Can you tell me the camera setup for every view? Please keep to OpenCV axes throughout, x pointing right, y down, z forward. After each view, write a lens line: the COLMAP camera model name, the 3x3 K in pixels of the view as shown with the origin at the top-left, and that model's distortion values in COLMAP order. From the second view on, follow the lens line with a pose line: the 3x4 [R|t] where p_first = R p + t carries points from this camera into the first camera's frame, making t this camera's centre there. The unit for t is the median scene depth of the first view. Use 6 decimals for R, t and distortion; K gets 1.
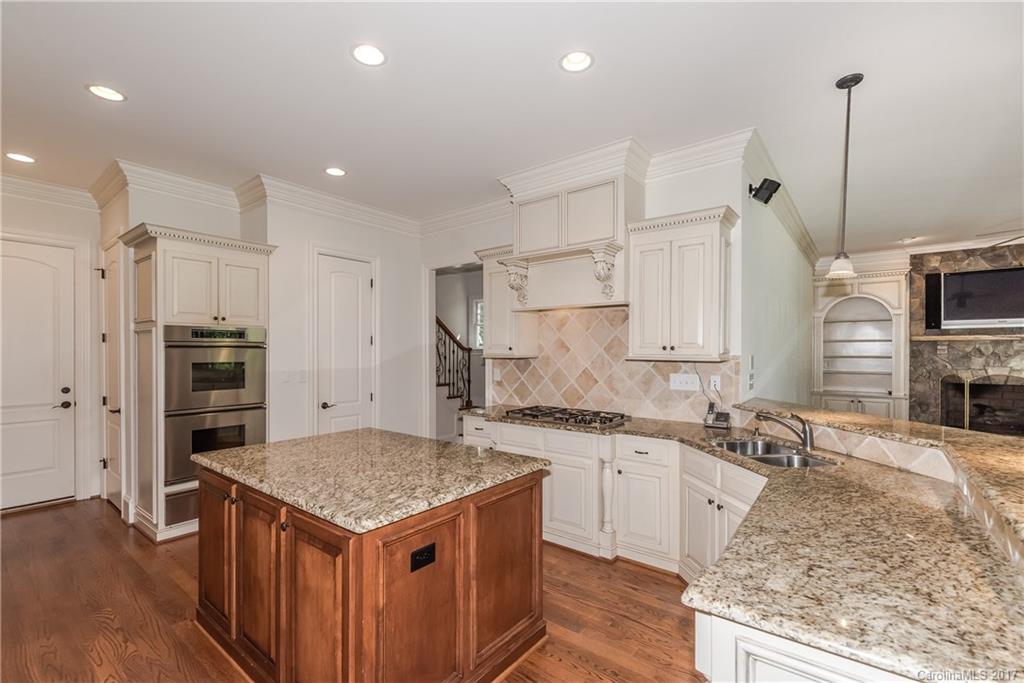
lens RADIAL K [[447.6, 0, 513.6], [0, 447.6, 348.6], [0, 0, 1]] dist [0.002476, 0.000627]
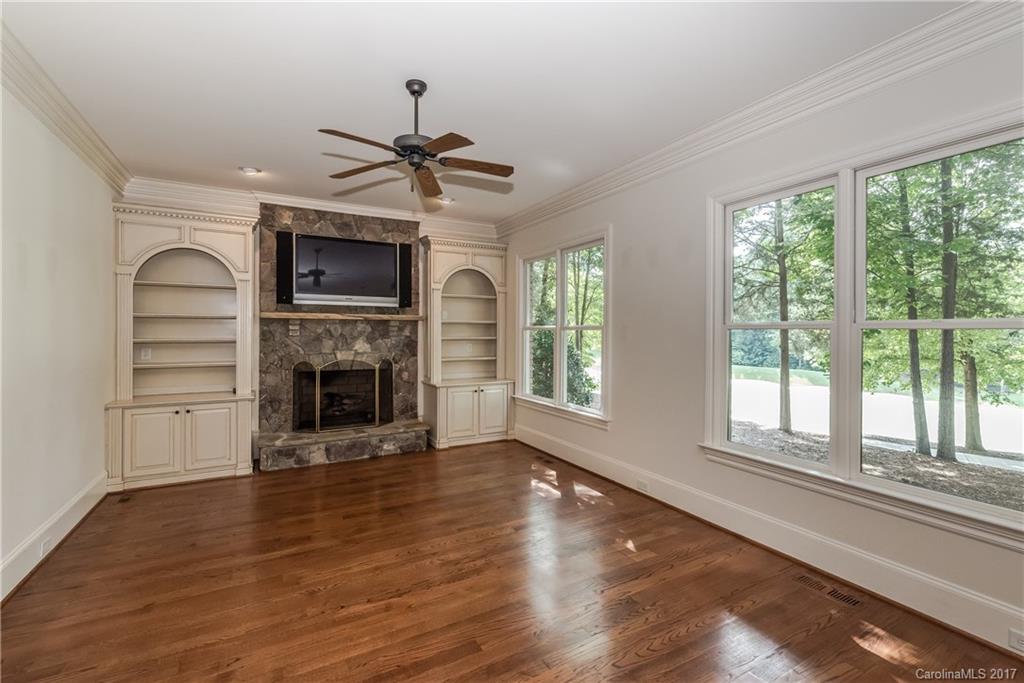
lens RADIAL K [[447.6, 0, 514.7], [0, 447.6, 334.2], [0, 0, 1]] dist [0.002476, 0.000627]
pose [[0.369738, -0.002450, 0.929133, 0.364426], [-0.003383, 0.999986, 0.003983, 0.004724], [-0.929130, -0.004616, 0.369724, 0.346574]]
